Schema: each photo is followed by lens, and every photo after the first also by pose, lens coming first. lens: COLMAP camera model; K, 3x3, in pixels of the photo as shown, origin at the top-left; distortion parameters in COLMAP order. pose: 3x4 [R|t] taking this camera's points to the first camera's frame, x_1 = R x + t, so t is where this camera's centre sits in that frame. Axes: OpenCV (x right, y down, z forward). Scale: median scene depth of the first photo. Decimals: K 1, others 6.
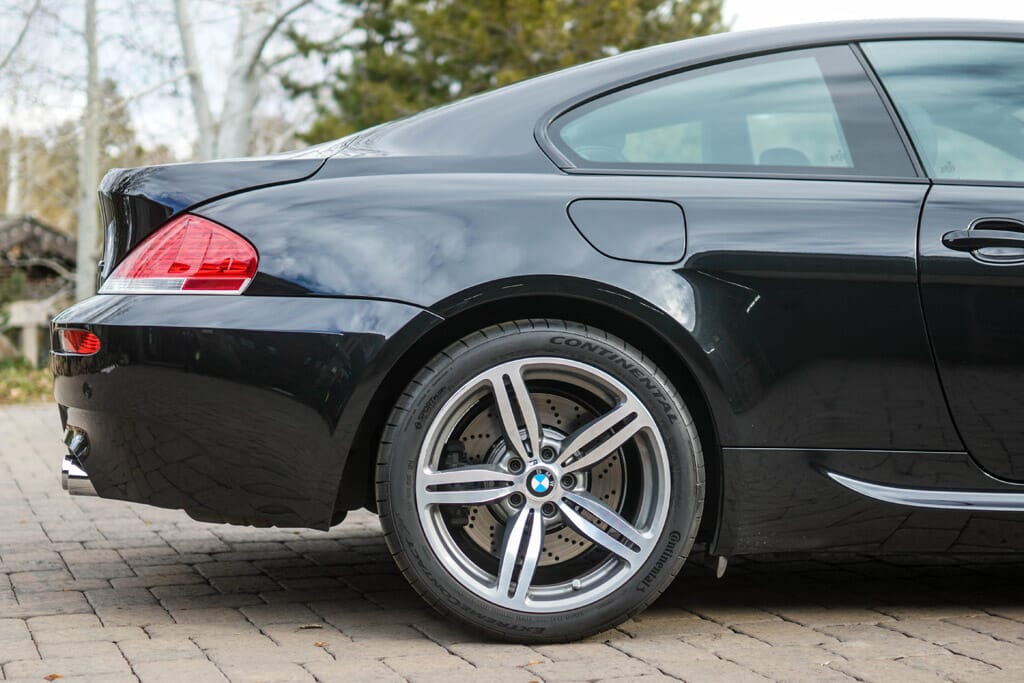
lens RADIAL K [[1729.7, 0, 512.0], [0, 1729.7, 341.5], [0, 0, 1]] dist [-0.074236, 0.223598]
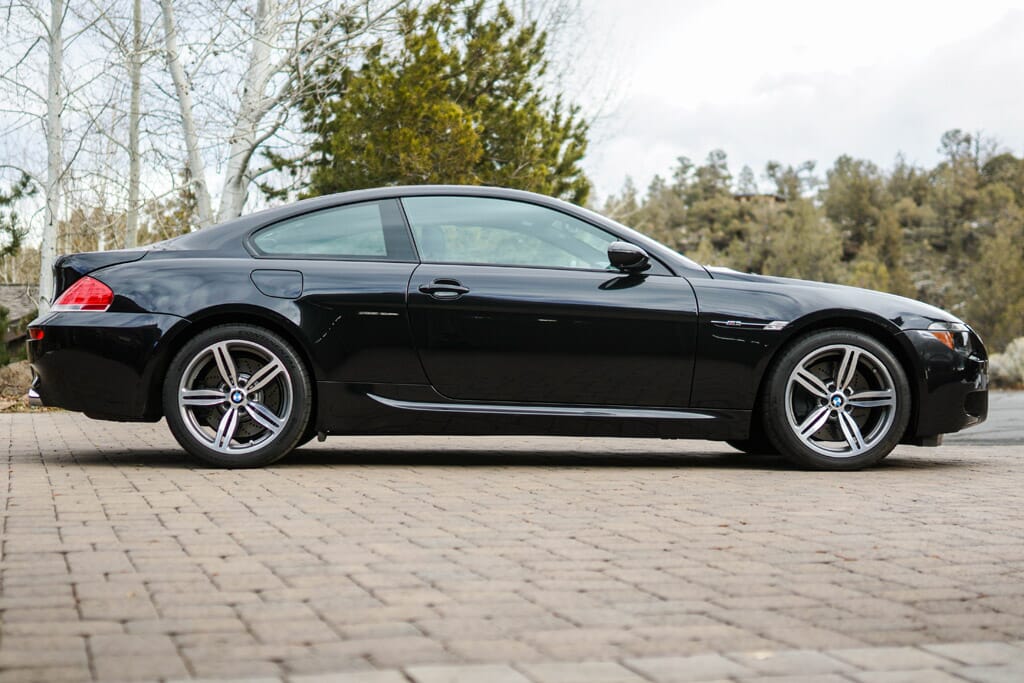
lens RADIAL K [[1554.5, 0, 512.0], [0, 1554.5, 341.5], [0, 0, 1]] dist [-0.016049, -0.046819]
pose [[0.999523, 0.007087, -0.030043, 0.428198], [-0.008238, 0.999230, -0.038367, 0.083993], [0.029747, 0.038596, 0.998812, -0.985926]]
